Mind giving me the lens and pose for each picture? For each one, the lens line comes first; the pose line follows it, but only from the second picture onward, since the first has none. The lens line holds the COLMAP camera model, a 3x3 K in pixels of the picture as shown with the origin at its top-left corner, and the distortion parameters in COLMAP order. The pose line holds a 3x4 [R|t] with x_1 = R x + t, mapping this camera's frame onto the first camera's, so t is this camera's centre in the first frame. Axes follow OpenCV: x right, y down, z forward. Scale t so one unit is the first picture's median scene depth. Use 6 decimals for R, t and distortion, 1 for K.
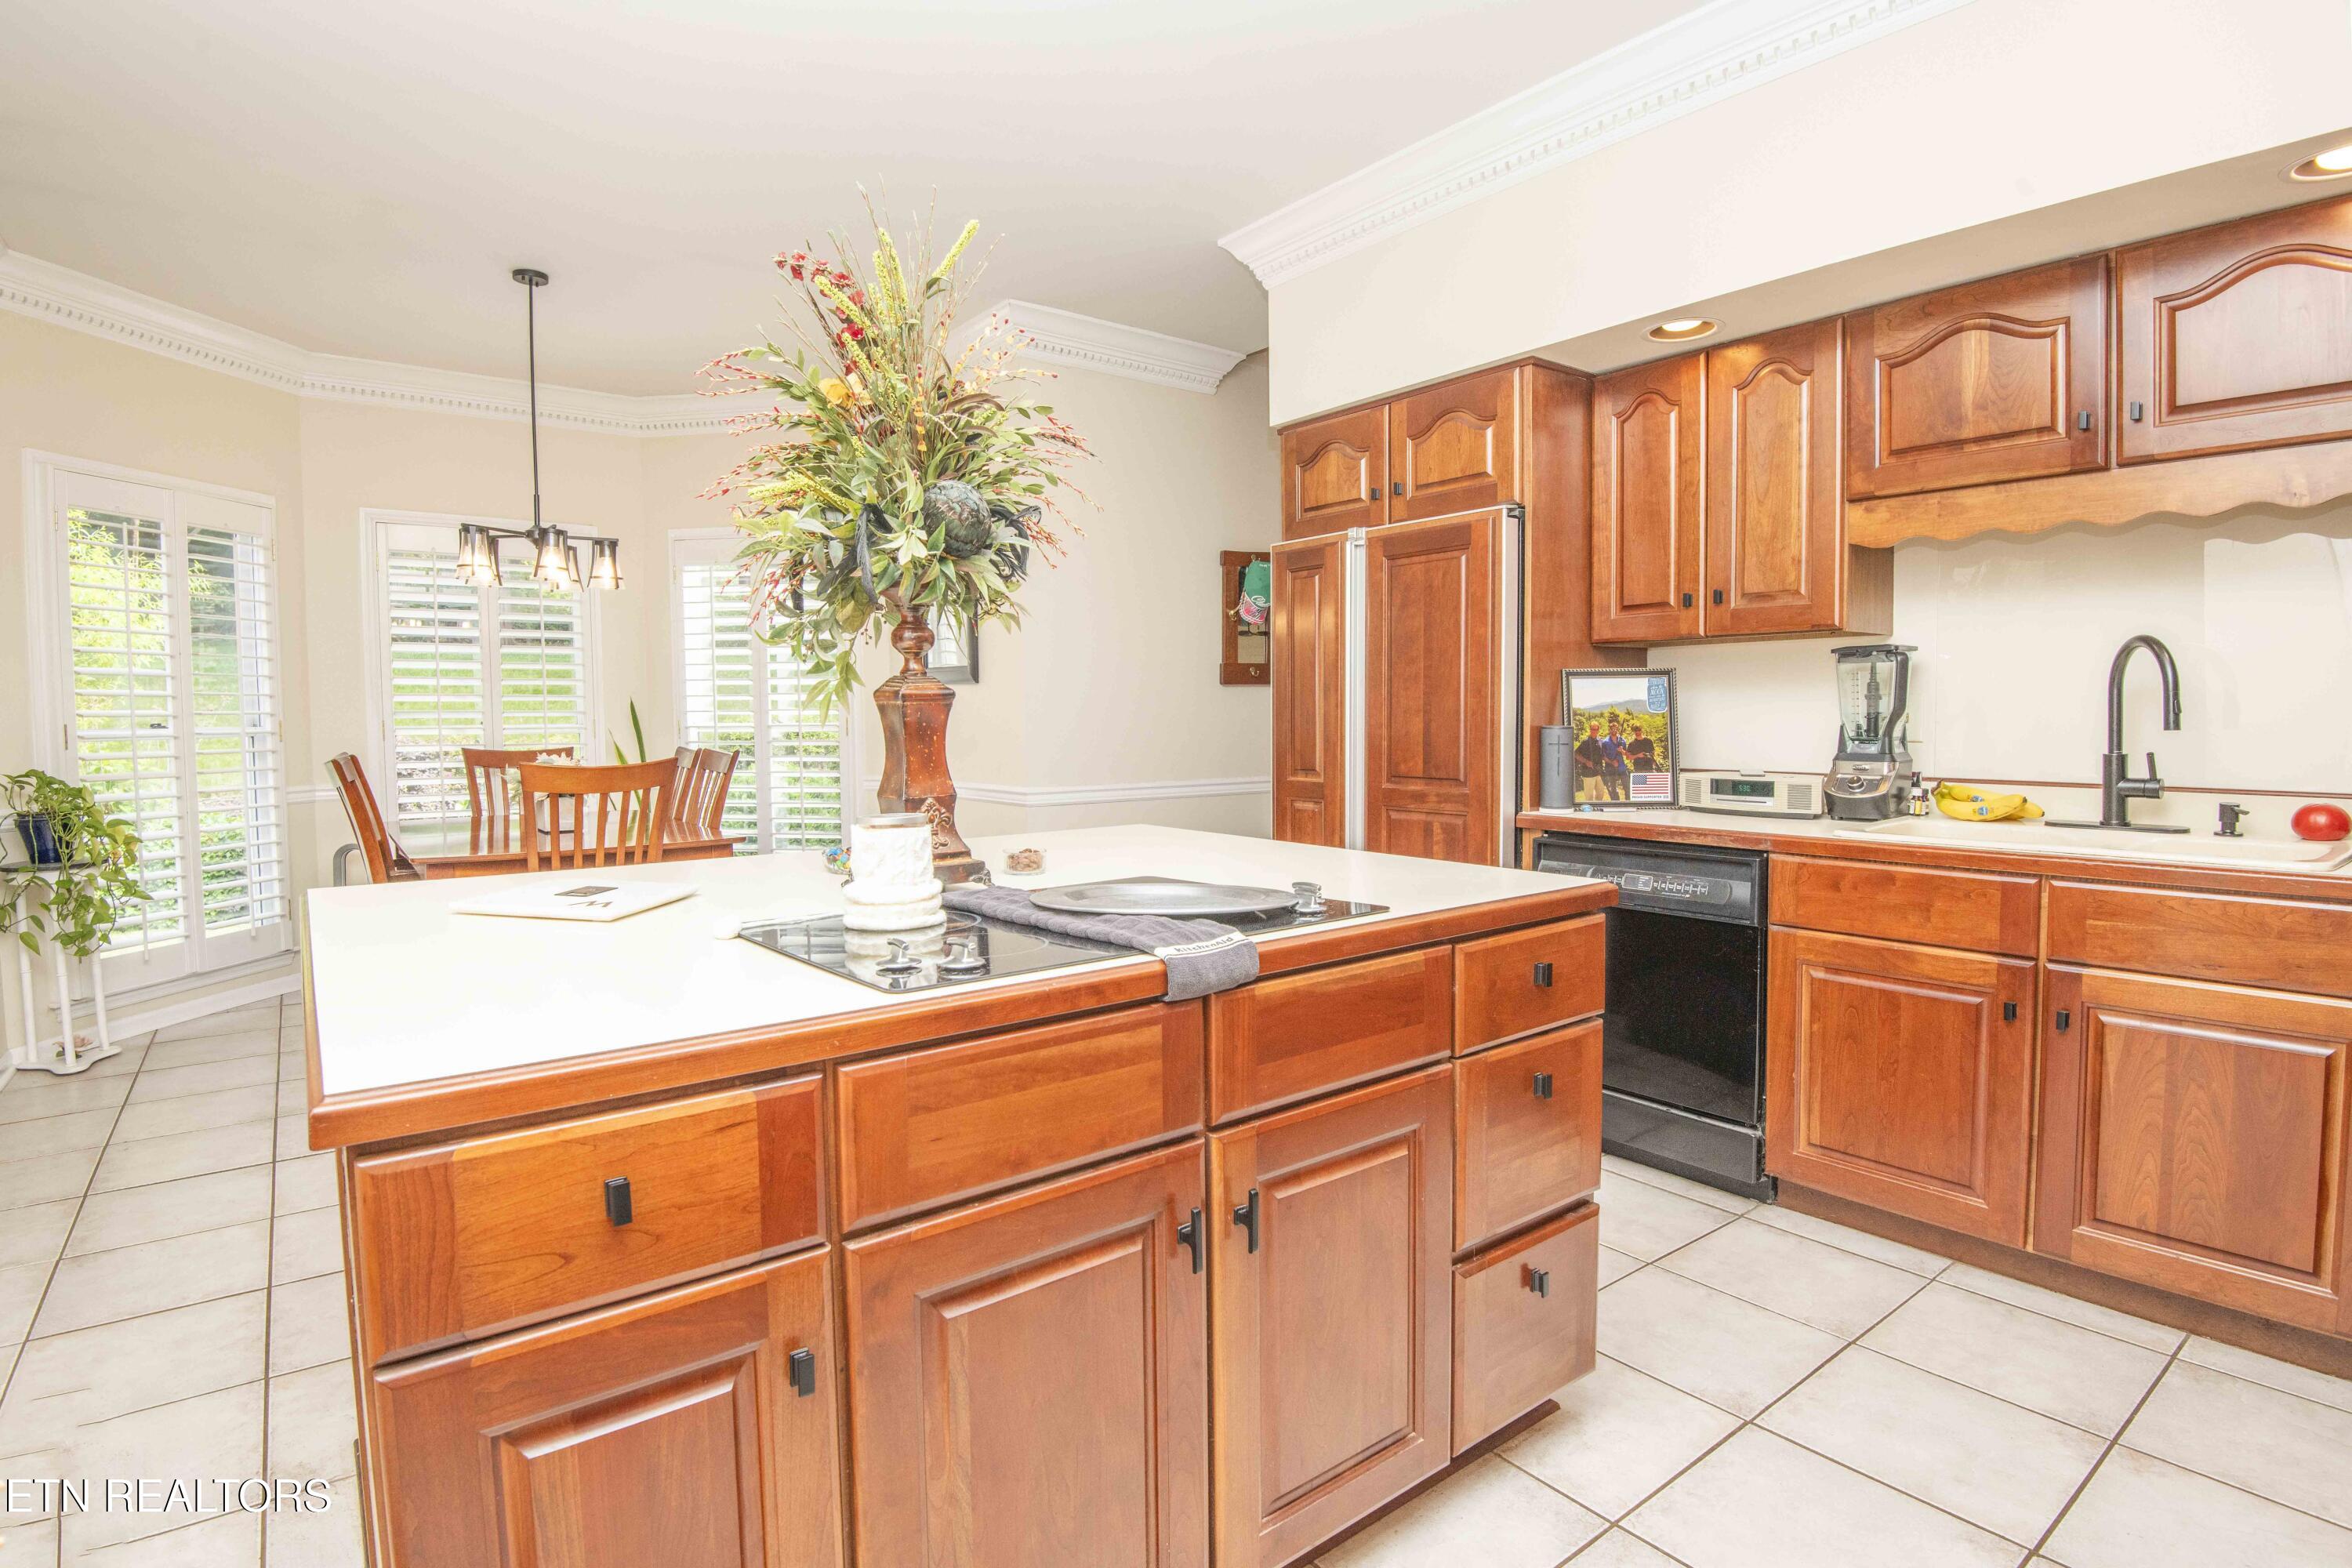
lens RADIAL K [[1168.4, 0, 1121.7], [0, 1168.4, 780.5], [0, 0, 1]] dist [-0.014540, -0.003054]
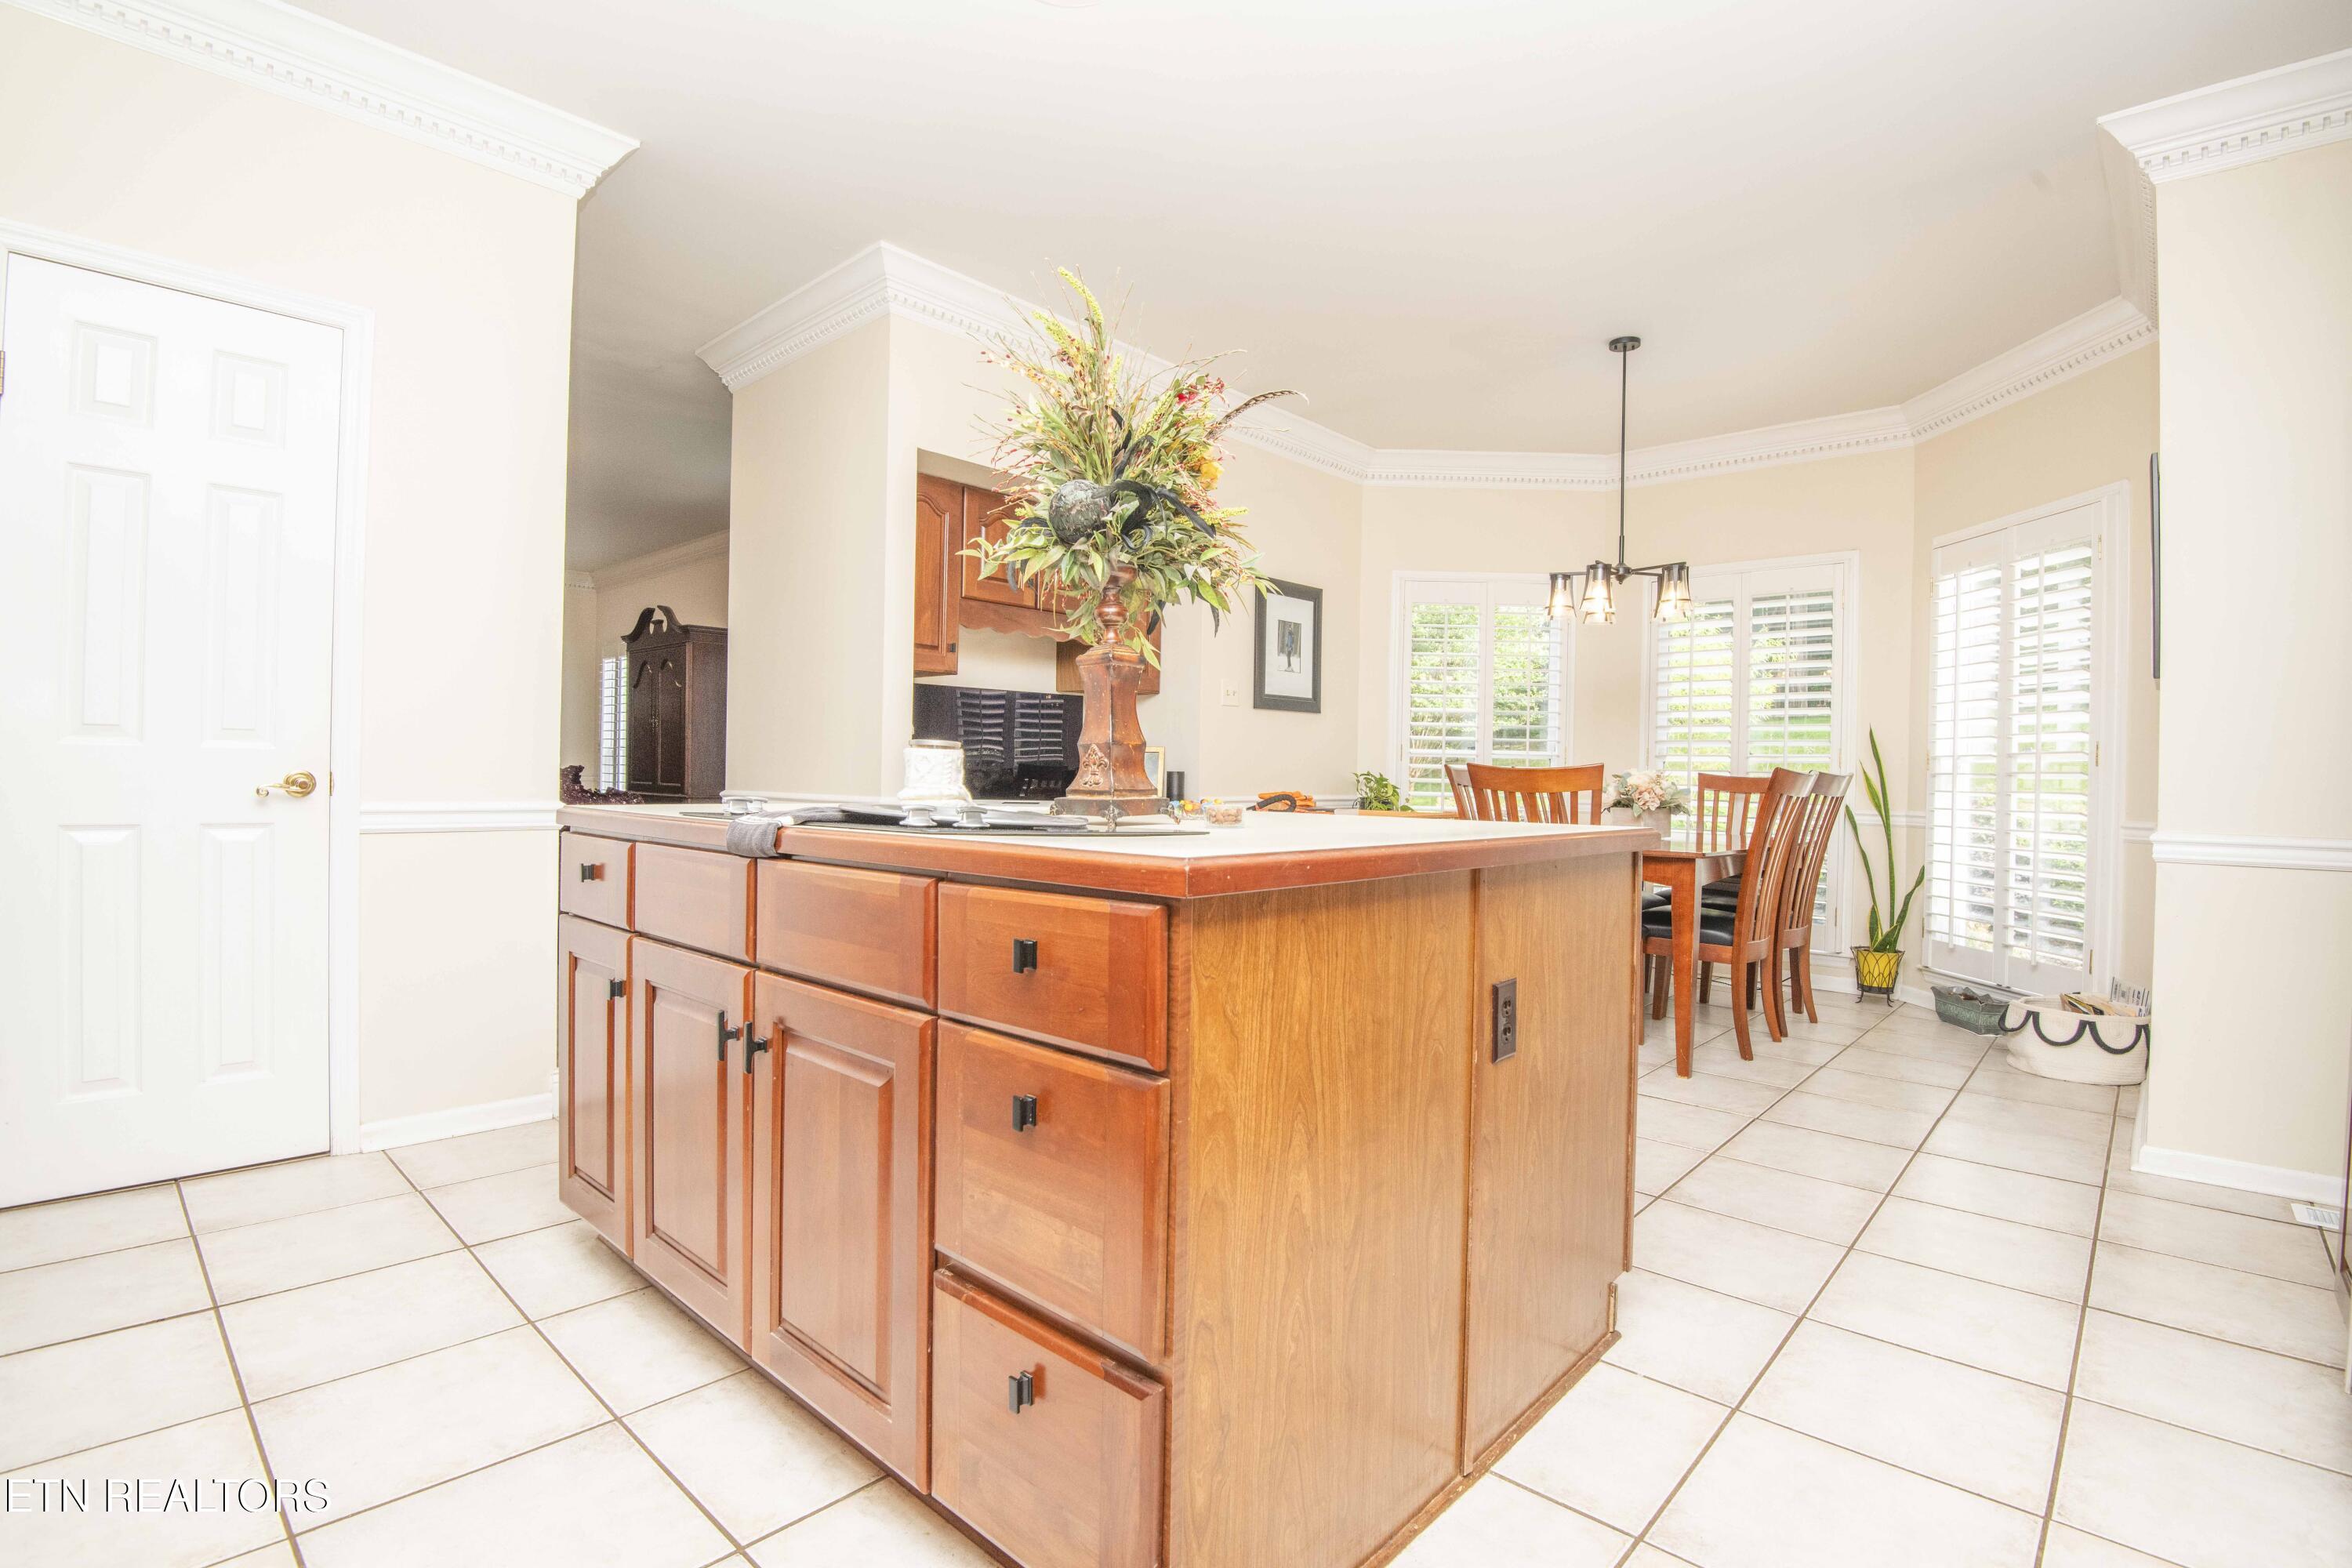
lens RADIAL K [[1087.2, 0, 1176.6], [0, 1087.2, 780.8], [0, 0, 1]] dist [-0.025846, -0.005689]
pose [[0.201207, 0.010796, -0.979489, 0.435819], [-0.070601, 0.997498, -0.003509, 0.022863], [0.977001, 0.069858, 0.201465, 0.398566]]
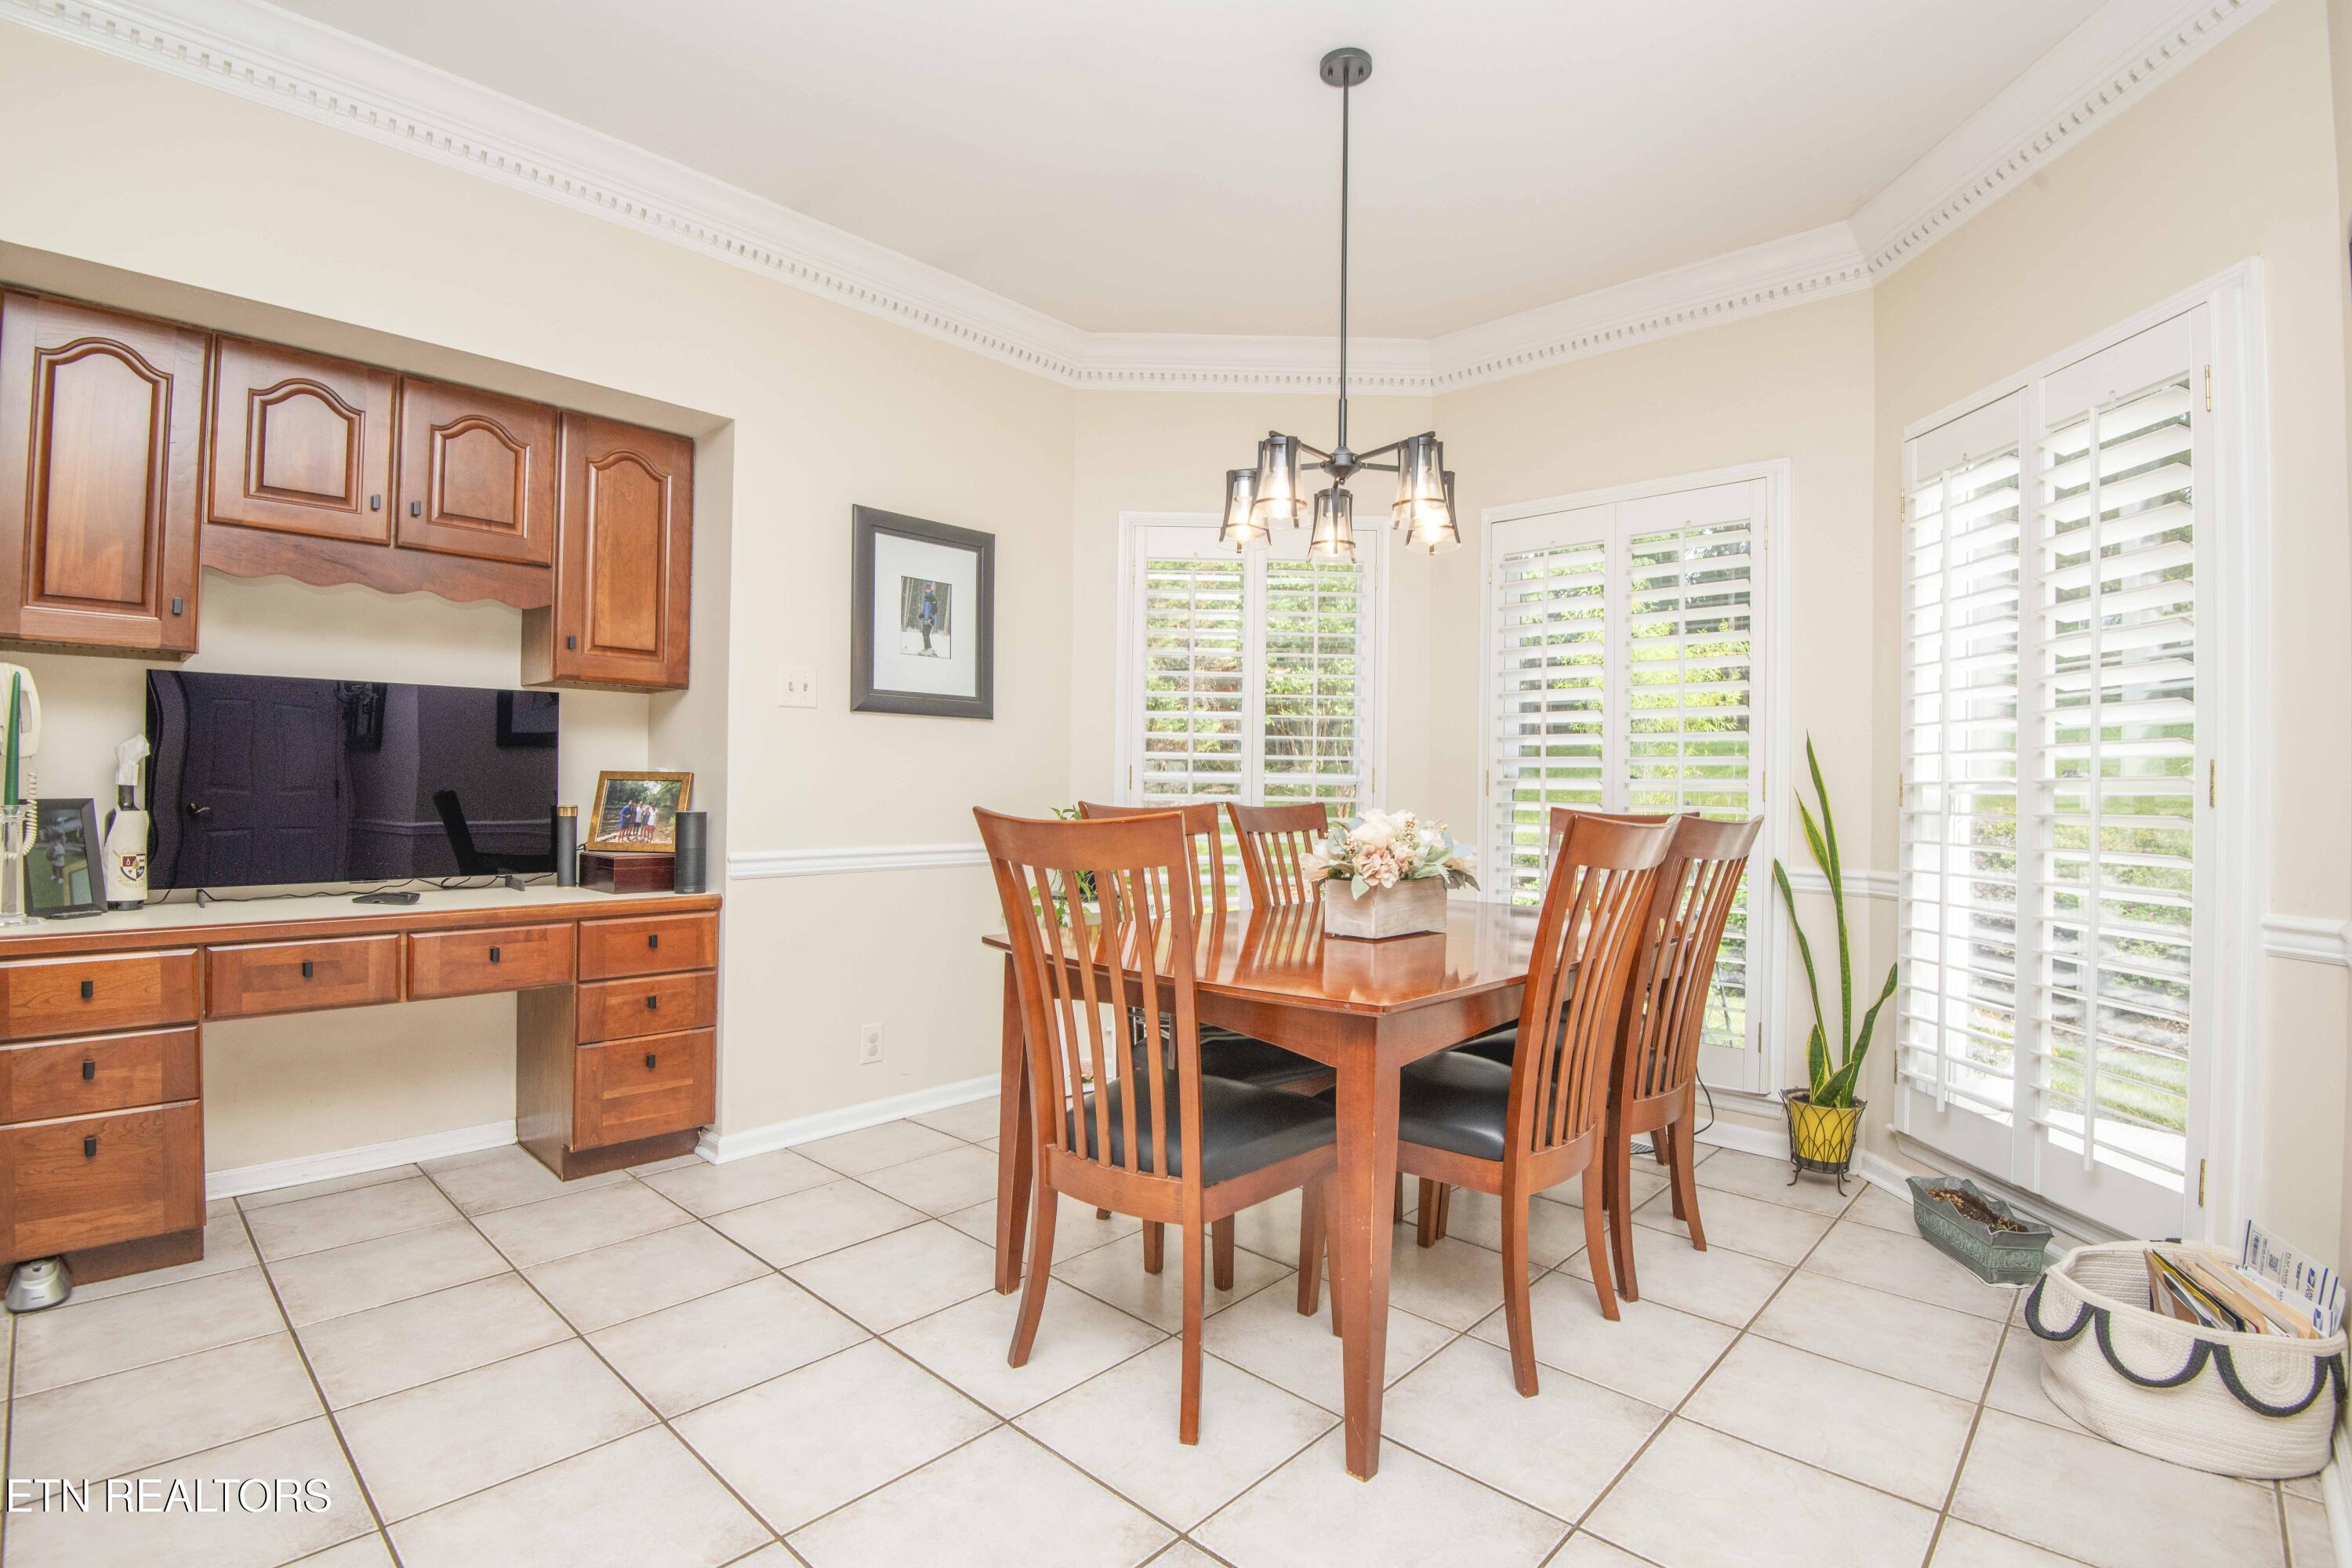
lens RADIAL K [[1087.2, 0, 1178.5], [0, 1087.2, 780.4], [0, 0, 1]] dist [-0.025846, -0.005689]
pose [[0.197135, -0.003787, -0.980369, 0.054913], [-0.066948, 0.997606, -0.017315, -0.023602], [0.978088, 0.069047, 0.196409, 0.827864]]
